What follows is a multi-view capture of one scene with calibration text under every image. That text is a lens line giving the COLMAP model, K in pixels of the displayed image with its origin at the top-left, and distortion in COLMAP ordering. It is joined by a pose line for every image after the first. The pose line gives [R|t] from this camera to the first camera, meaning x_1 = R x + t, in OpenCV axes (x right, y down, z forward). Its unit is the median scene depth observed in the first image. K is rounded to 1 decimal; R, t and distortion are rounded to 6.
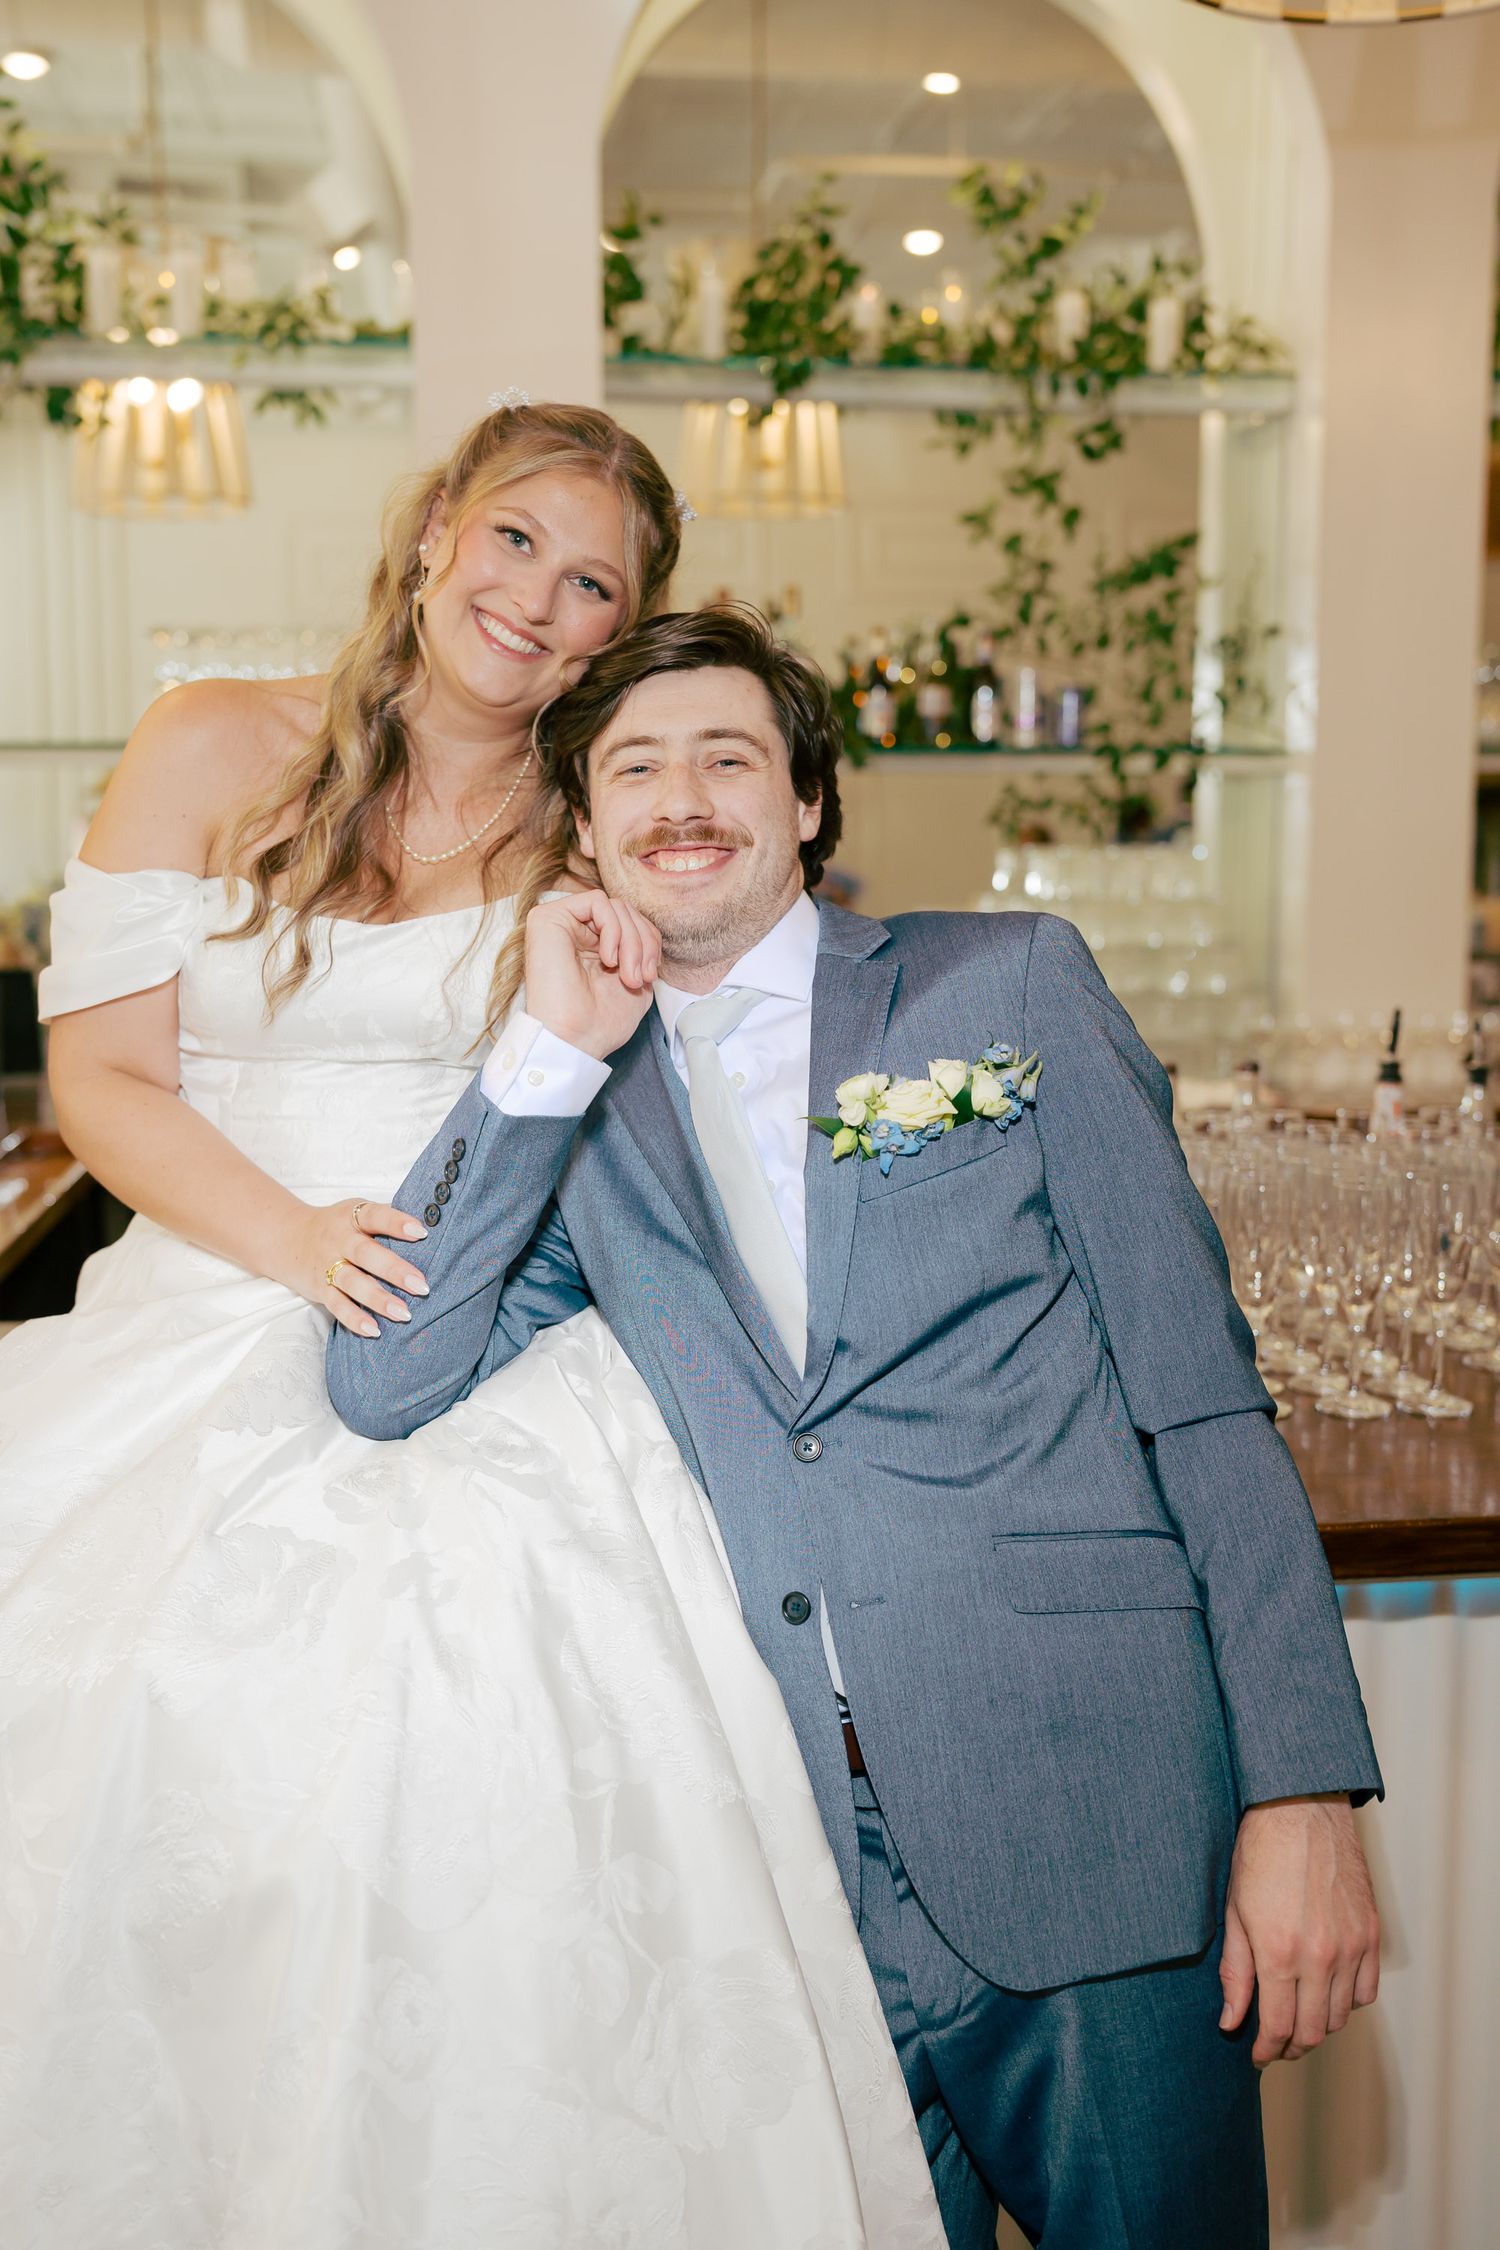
lens RADIAL K [[2581.1, 0, 749.2], [0, 2581.1, 1051.8], [0, 0, 1]] dist [-0.004395, 0.419373]
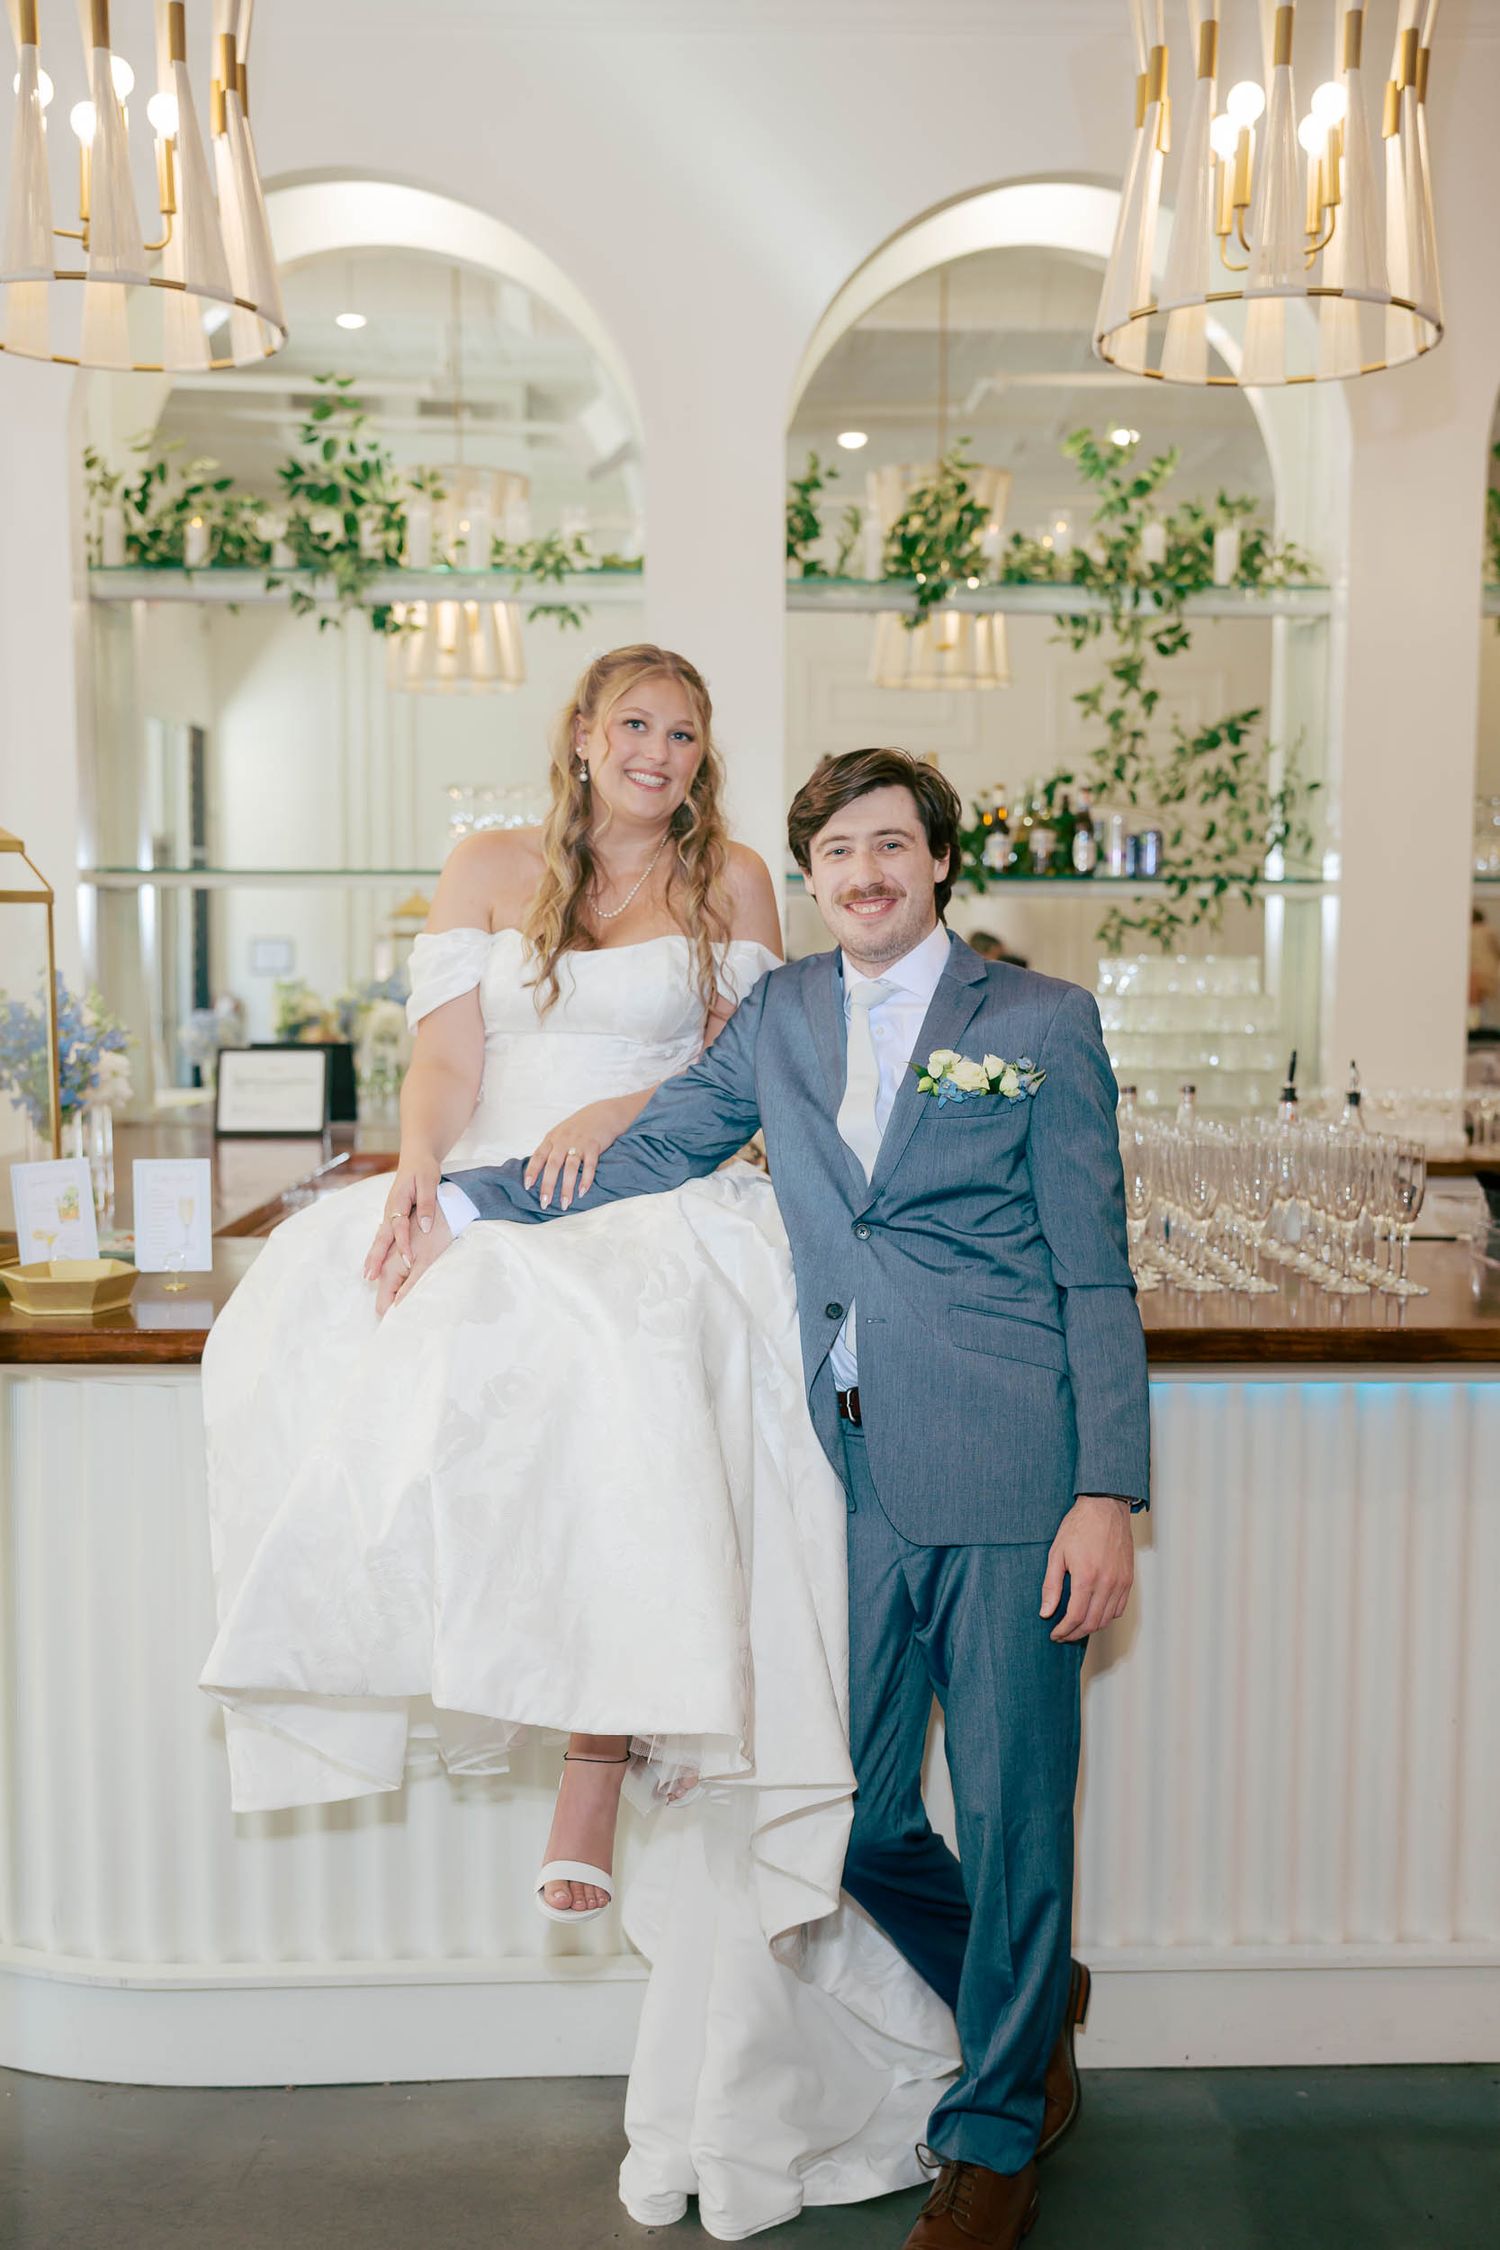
lens RADIAL K [[2254.1, 0, 750.0], [0, 2254.1, 1125.0], [0, 0, 1]] dist [0.070334, -0.001214]
pose [[0.996003, 0.012943, -0.088380, 0.027852], [-0.013924, 0.999848, -0.010484, 0.020196], [0.088231, 0.011673, 0.996032, -0.139280]]
